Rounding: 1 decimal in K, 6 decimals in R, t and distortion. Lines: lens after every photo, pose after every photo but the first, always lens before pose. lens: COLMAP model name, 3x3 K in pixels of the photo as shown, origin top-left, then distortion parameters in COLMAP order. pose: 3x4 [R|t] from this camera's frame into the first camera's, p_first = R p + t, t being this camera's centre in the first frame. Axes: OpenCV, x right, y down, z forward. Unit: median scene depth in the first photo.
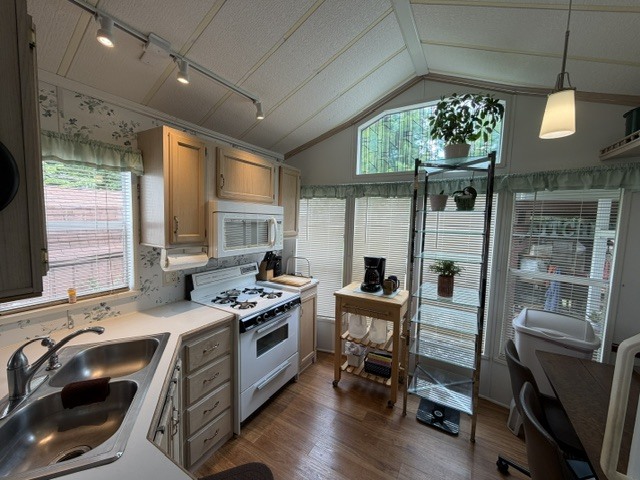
lens RADIAL K [[255.4, 0, 318.4], [0, 255.4, 239.1], [0, 0, 1]] dist [0.000640, -0.000314]
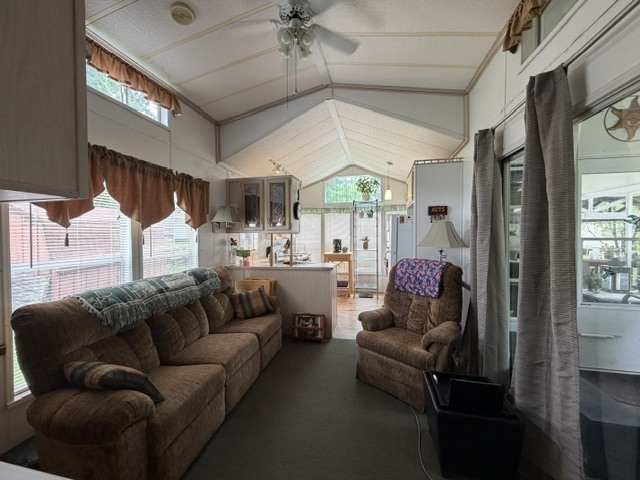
lens RADIAL K [[255.4, 0, 318.4], [0, 255.4, 239.1], [0, 0, 1]] dist [0.000640, -0.000314]
pose [[0.951473, -0.037186, 0.305478, -0.790467], [0.054058, 0.997433, -0.046959, 0.207024], [-0.302948, 0.061194, 0.951041, -1.406260]]
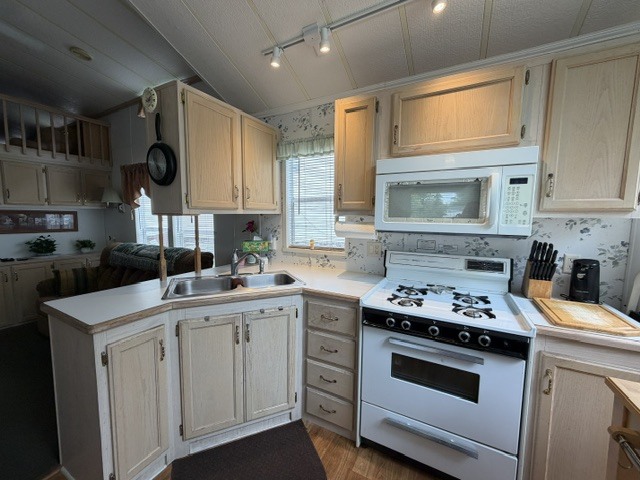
lens RADIAL K [[255.4, 0, 318.4], [0, 255.4, 239.1], [0, 0, 1]] dist [0.000640, -0.000314]
pose [[0.035460, 0.070775, -0.996862, 0.398141], [-0.086267, 0.993983, 0.067502, 0.058972], [0.995641, 0.083603, 0.041353, 0.705060]]
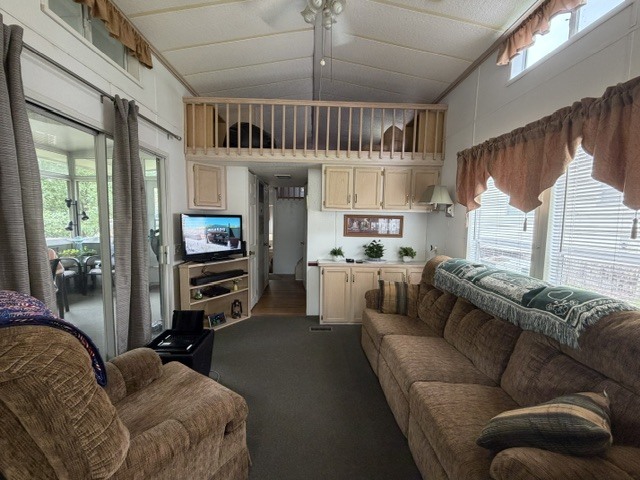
lens RADIAL K [[255.4, 0, 318.4], [0, 255.4, 239.1], [0, 0, 1]] dist [0.000640, -0.000314]
pose [[-0.846671, 0.005047, -0.532093, -0.125139], [-0.077014, 0.988264, 0.131919, 0.105895], [0.526514, 0.152671, -0.836346, 0.183309]]
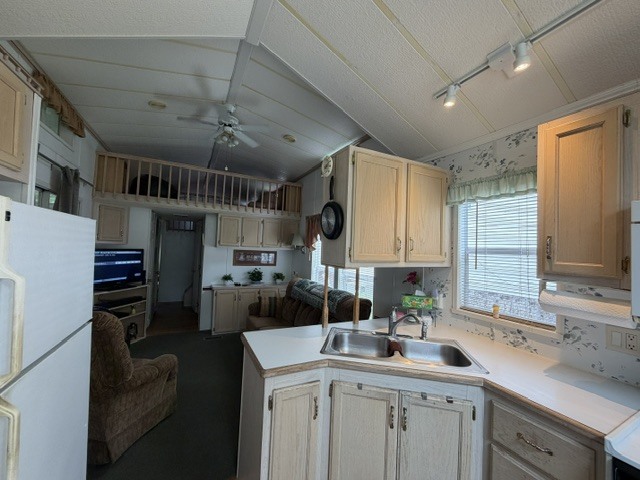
lens RADIAL K [[255.4, 0, 318.4], [0, 255.4, 239.1], [0, 0, 1]] dist [0.000640, -0.000314]
pose [[-0.539480, -0.075767, -0.838583, 0.323479], [-0.118596, 0.992852, -0.013410, 0.006692], [0.833605, 0.092218, -0.544609, 0.675419]]
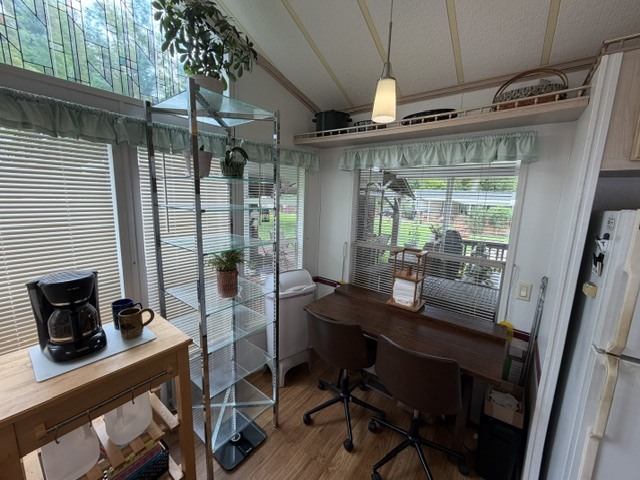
lens RADIAL K [[255.4, 0, 318.4], [0, 255.4, 239.1], [0, 0, 1]] dist [0.000640, -0.000314]
pose [[0.122115, -0.181209, 0.975834, -0.160337], [0.053595, 0.982961, 0.175825, -0.053241], [-0.991068, 0.030829, 0.129746, 0.635535]]
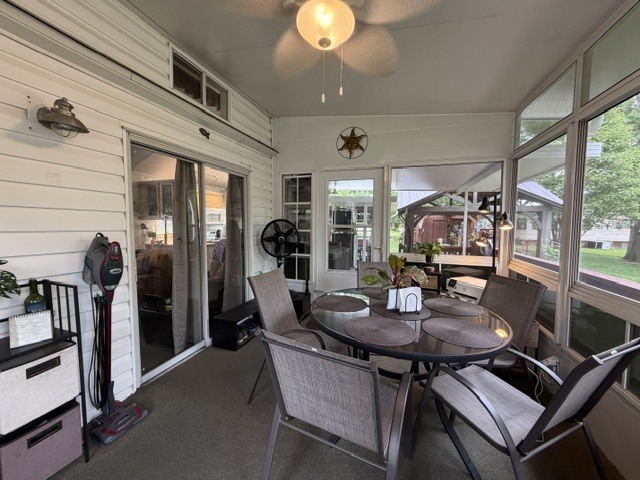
lens RADIAL K [[255.4, 0, 318.4], [0, 255.4, 239.1], [0, 0, 1]] dist [0.000640, -0.000314]
pose [[0.977902, -0.037098, 0.205748, 0.331362], [0.039694, 0.999176, -0.008501, 0.323278], [-0.205263, 0.016480, 0.978568, -2.341525]]
